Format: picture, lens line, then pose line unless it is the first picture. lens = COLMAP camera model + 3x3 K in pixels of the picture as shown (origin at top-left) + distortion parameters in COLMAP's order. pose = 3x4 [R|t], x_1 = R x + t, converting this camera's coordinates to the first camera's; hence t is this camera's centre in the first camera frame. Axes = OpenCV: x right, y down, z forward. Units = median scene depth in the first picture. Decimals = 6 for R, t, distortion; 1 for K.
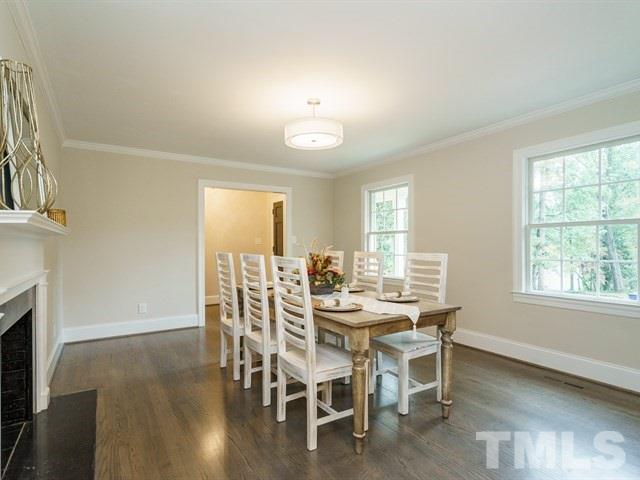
lens RADIAL K [[358.6, 0, 320.0], [0, 358.6, 240.0], [0, 0, 1]] dist [0.006211, 0.000222]
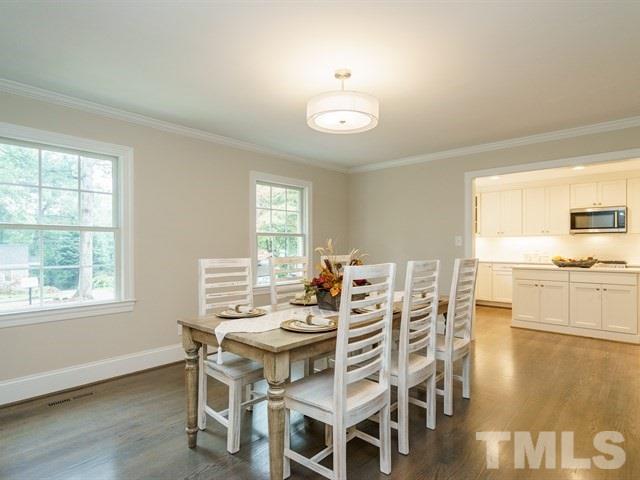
lens RADIAL K [[358.6, 0, 320.0], [0, 358.6, 240.0], [0, 0, 1]] dist [0.006211, 0.000222]
pose [[-0.290840, 0.024934, 0.956447, -0.509400], [-0.005847, 0.999595, -0.027837, 0.012773], [-0.956754, -0.013689, -0.290576, 0.842731]]
